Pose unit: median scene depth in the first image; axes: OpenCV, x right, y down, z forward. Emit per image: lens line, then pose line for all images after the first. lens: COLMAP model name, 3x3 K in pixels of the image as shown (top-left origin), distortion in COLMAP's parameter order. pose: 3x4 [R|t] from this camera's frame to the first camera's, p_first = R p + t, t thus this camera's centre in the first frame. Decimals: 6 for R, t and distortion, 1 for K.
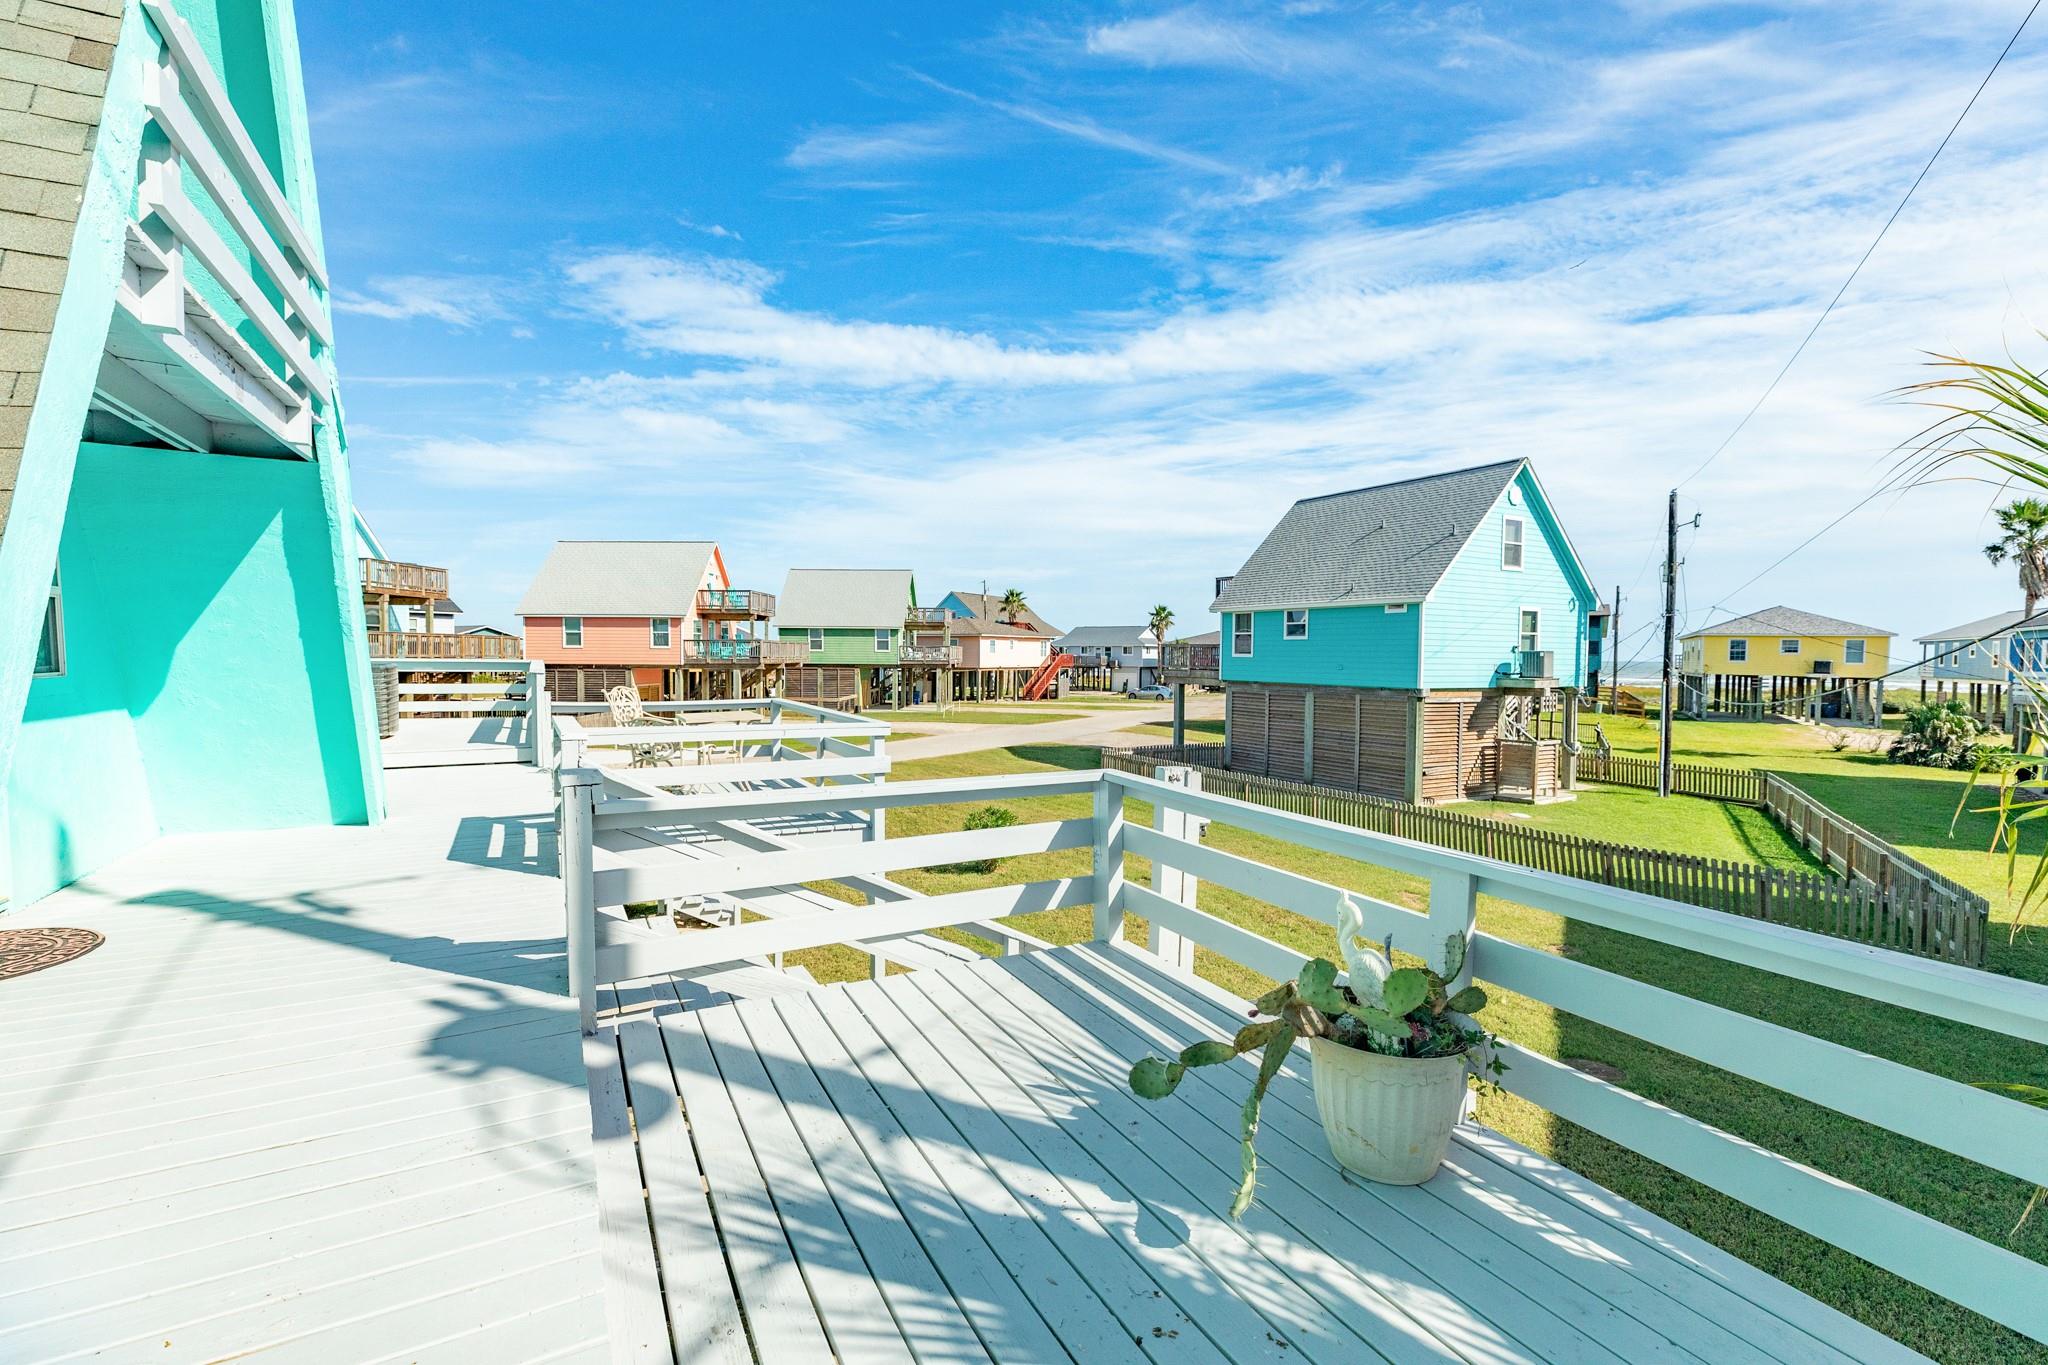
lens RADIAL K [[909.9, 0, 1022.3], [0, 909.9, 680.4], [0, 0, 1]] dist [-0.001870, -0.000404]
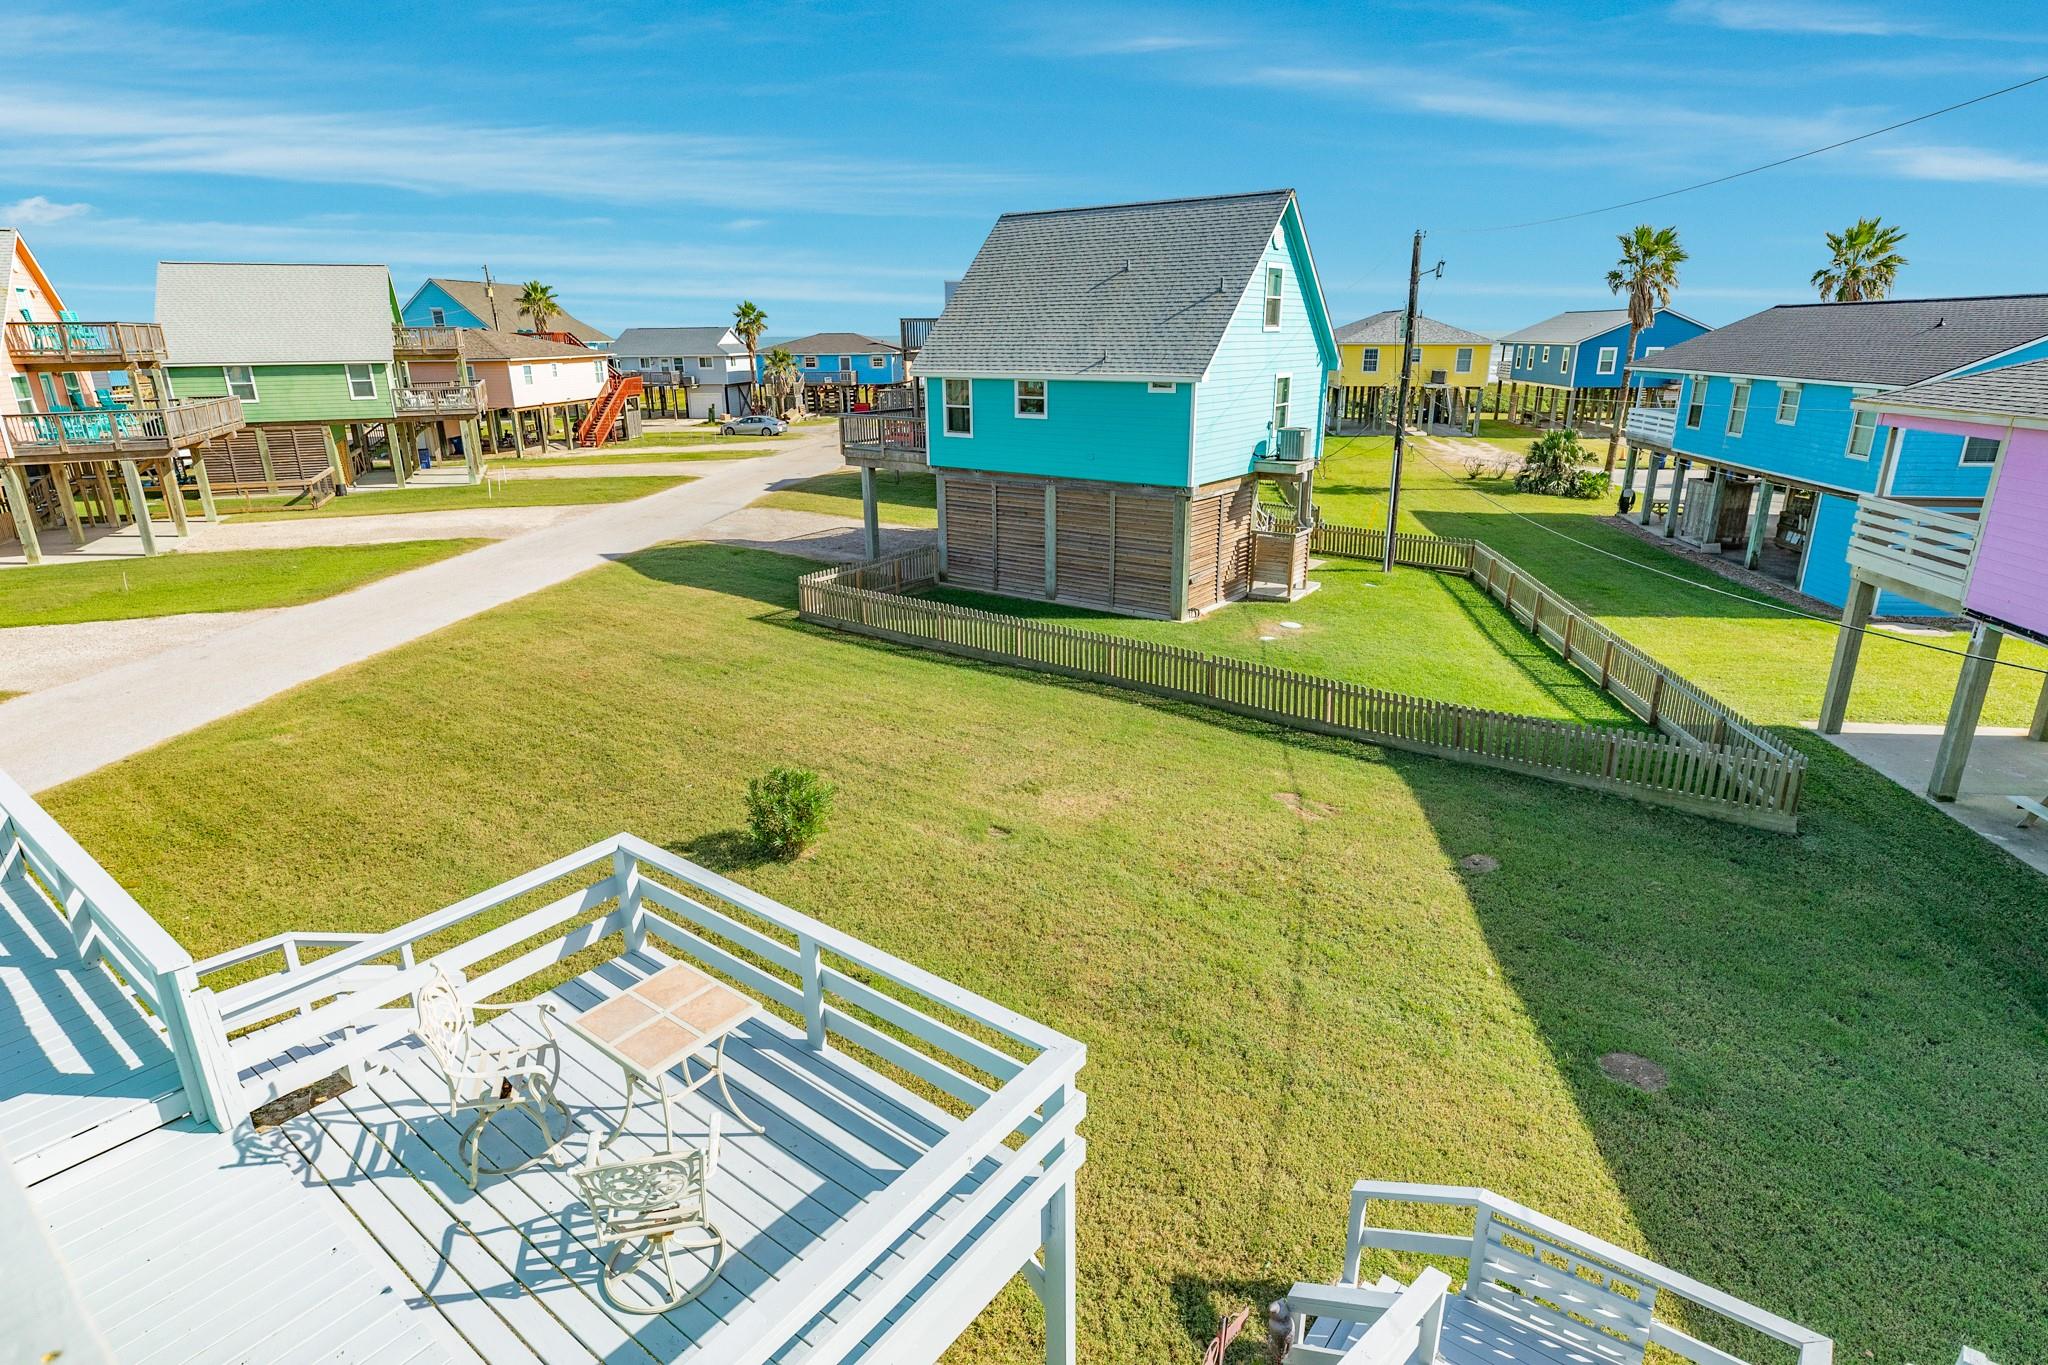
lens RADIAL K [[1078.1, 0, 1024.8], [0, 1078.1, 682.2], [0, 0, 1]] dist [-0.003559, 0.001084]
pose [[0.909495, -0.144841, 0.389665, -0.082423], [0.029161, 0.957259, 0.287758, -0.074403], [-0.414690, -0.250351, 0.874847, 0.091485]]
